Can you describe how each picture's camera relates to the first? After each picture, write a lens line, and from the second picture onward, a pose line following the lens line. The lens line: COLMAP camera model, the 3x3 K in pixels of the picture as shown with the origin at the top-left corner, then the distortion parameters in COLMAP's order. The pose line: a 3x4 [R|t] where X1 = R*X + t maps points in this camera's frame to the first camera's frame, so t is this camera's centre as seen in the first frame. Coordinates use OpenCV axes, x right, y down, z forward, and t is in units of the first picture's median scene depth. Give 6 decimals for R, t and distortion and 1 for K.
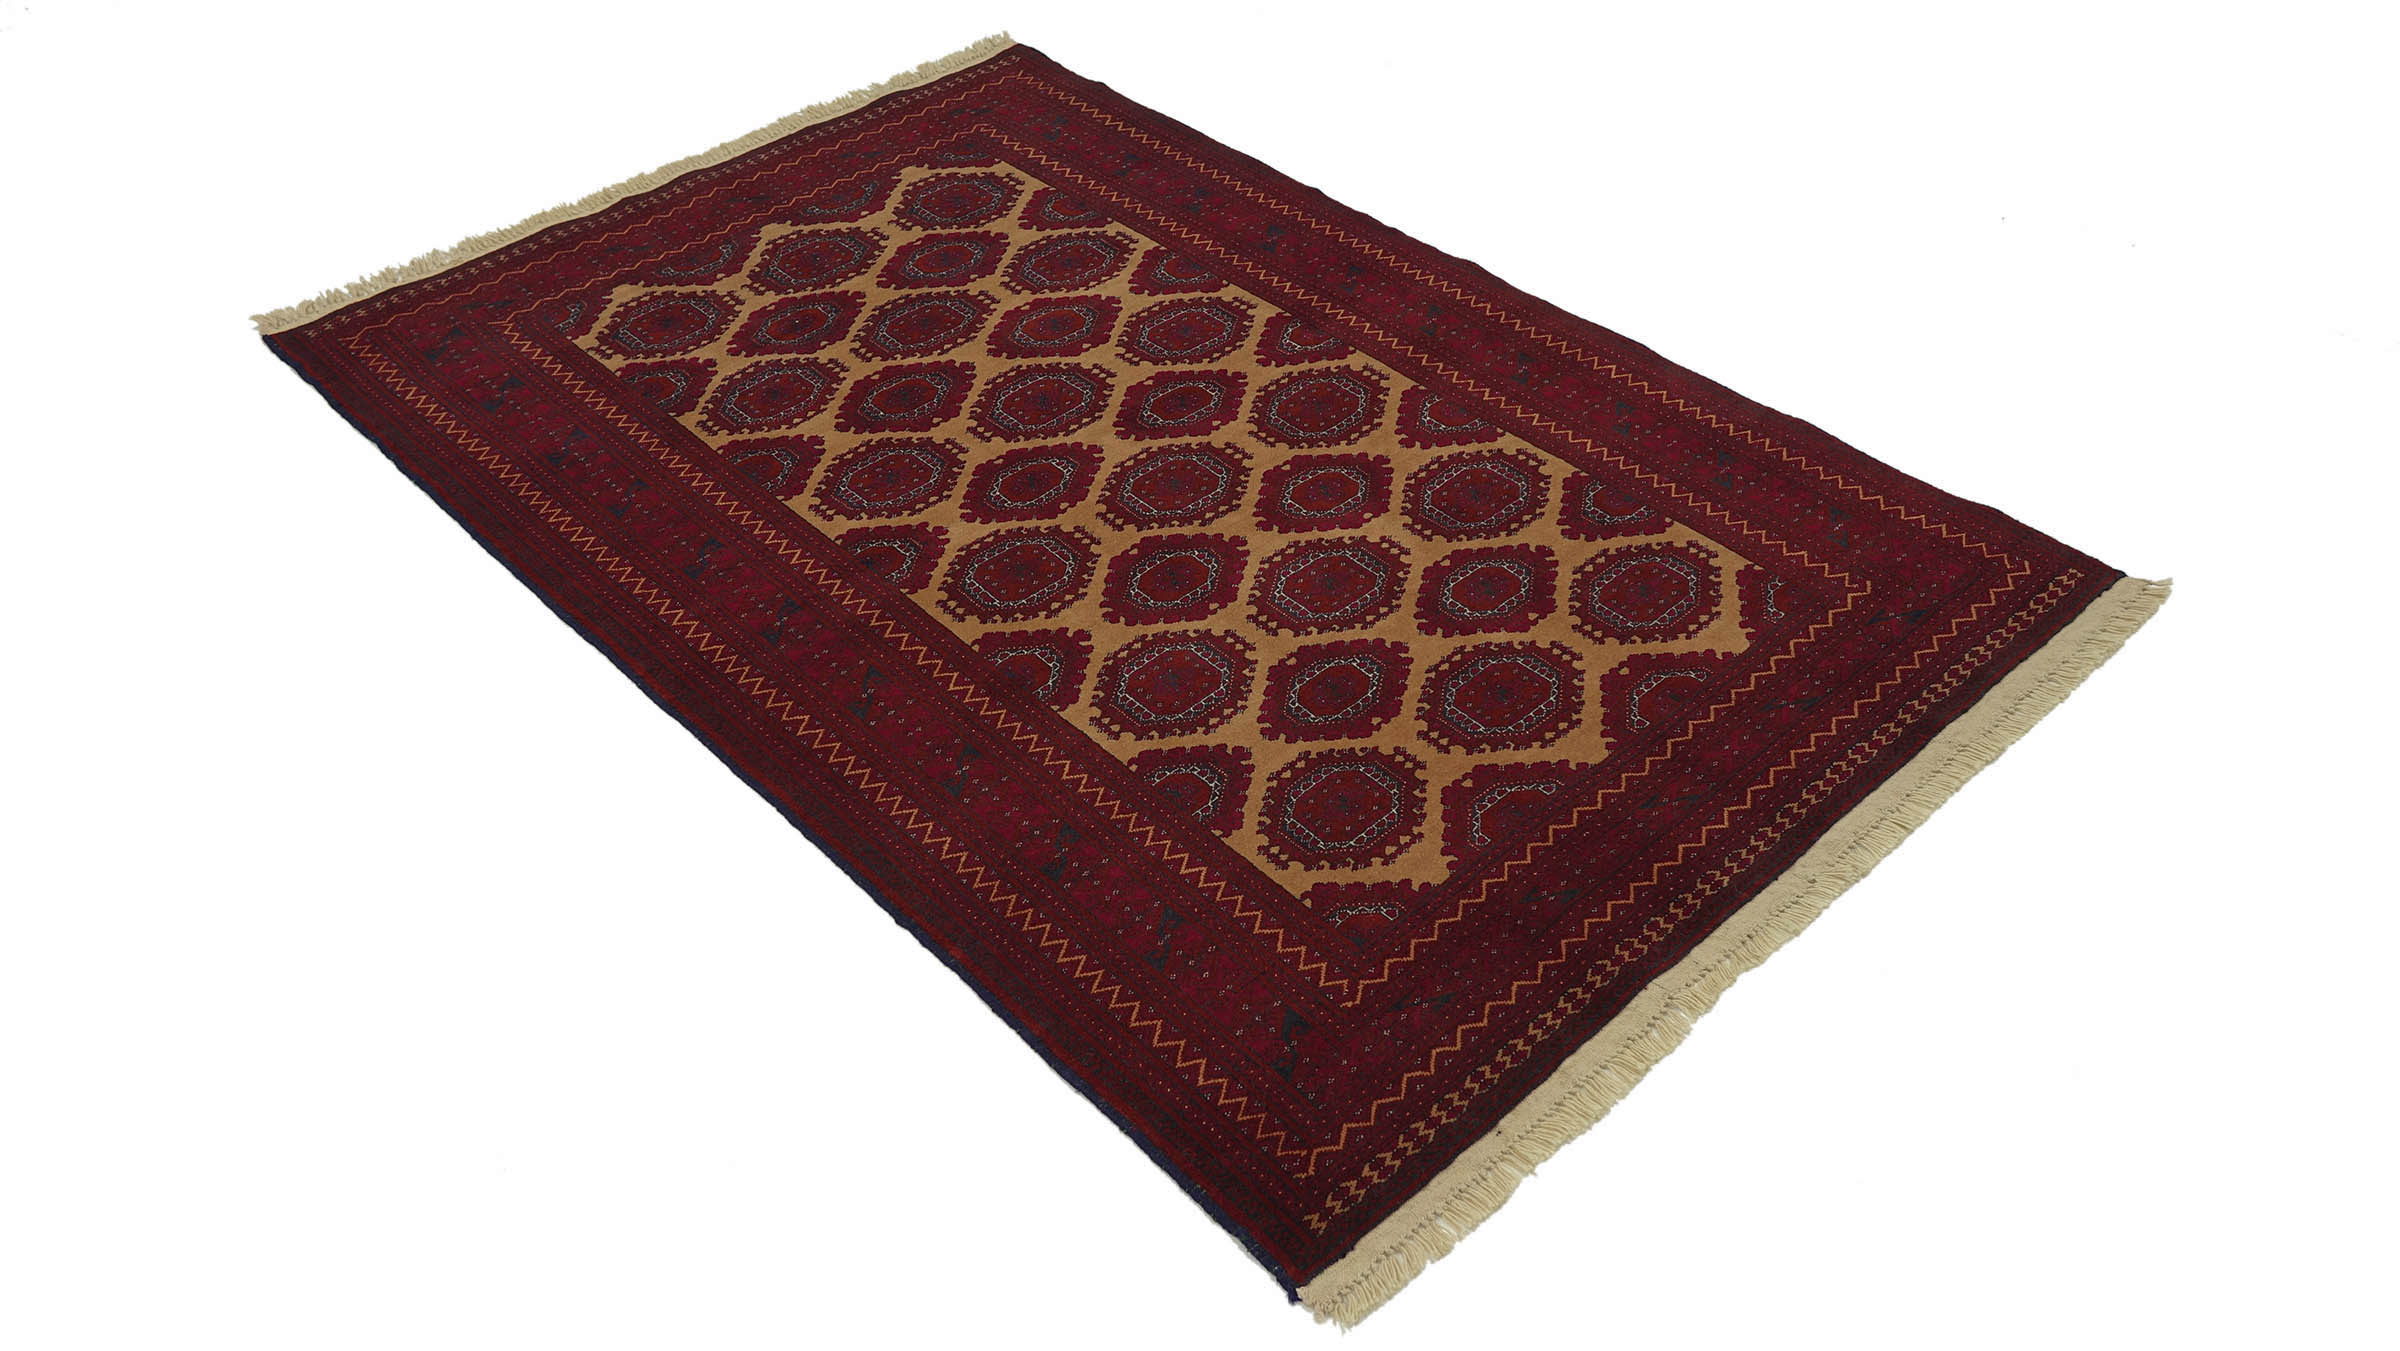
lens RADIAL K [[1915.1, 0, 1200.0], [0, 1915.1, 675.5], [0, 0, 1]] dist [0.000828, 0.003294]
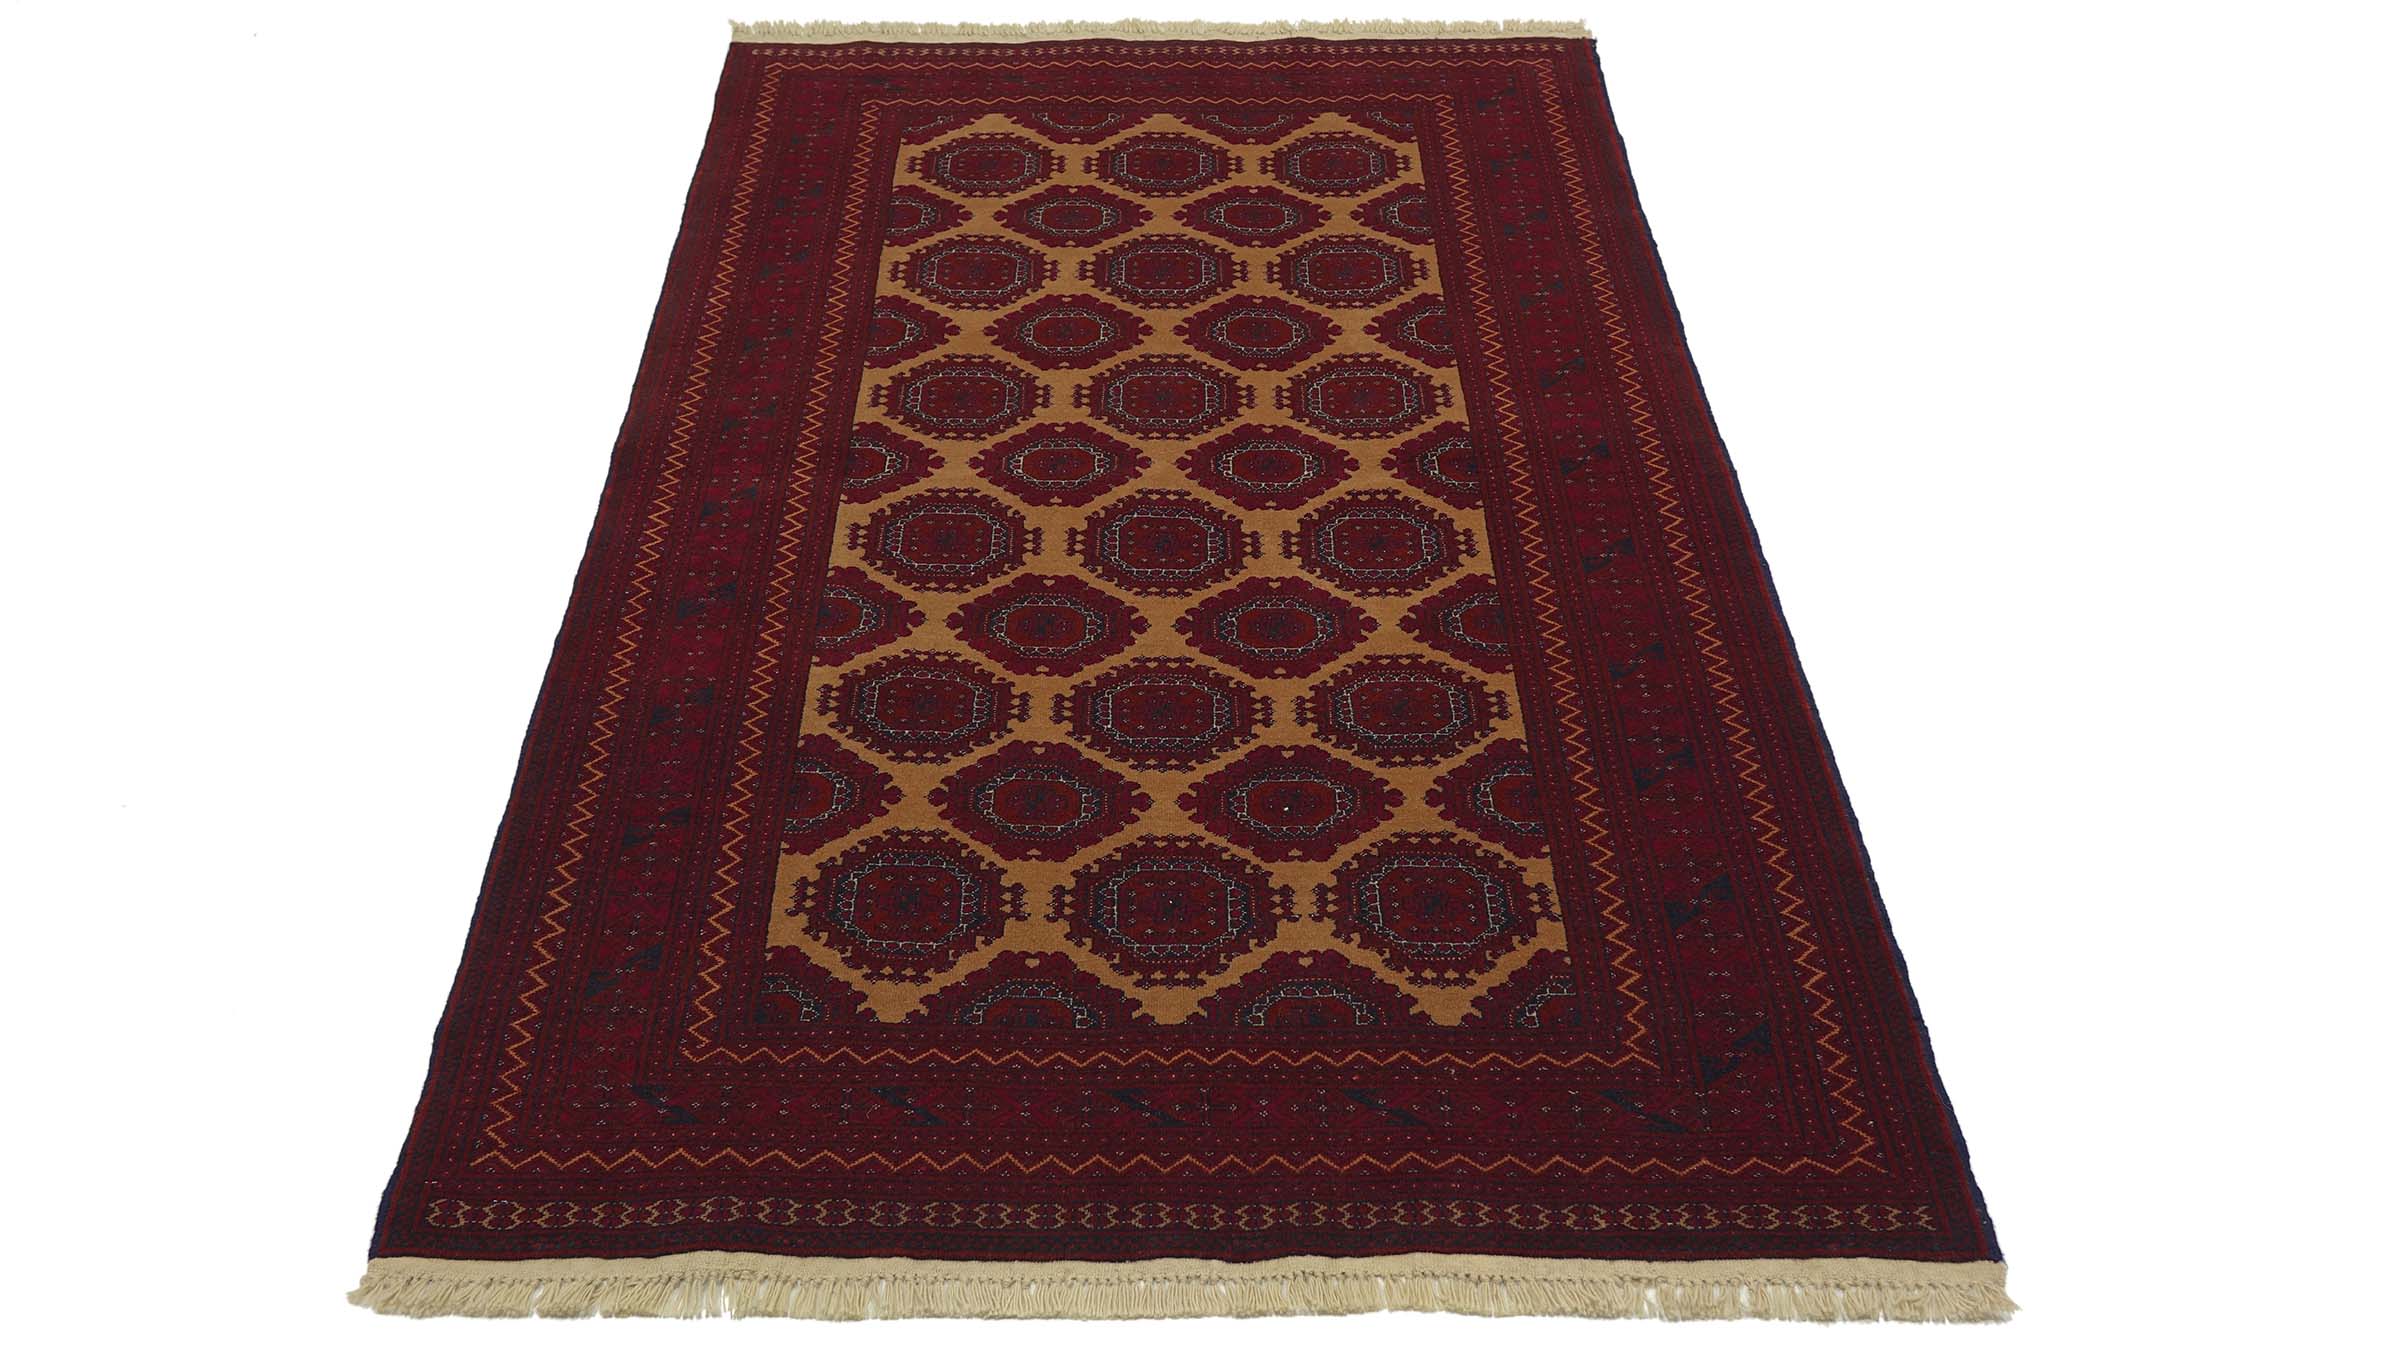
lens RADIAL K [[1973.2, 0, 1200.0], [0, 1973.2, 675.5], [0, 0, 1]] dist [-0.001961, -0.000026]
pose [[-0.745886, -0.454695, 0.486730, -0.576965], [0.470397, 0.157766, 0.868238, -0.934633], [-0.471573, 0.876563, 0.096212, 1.002093]]
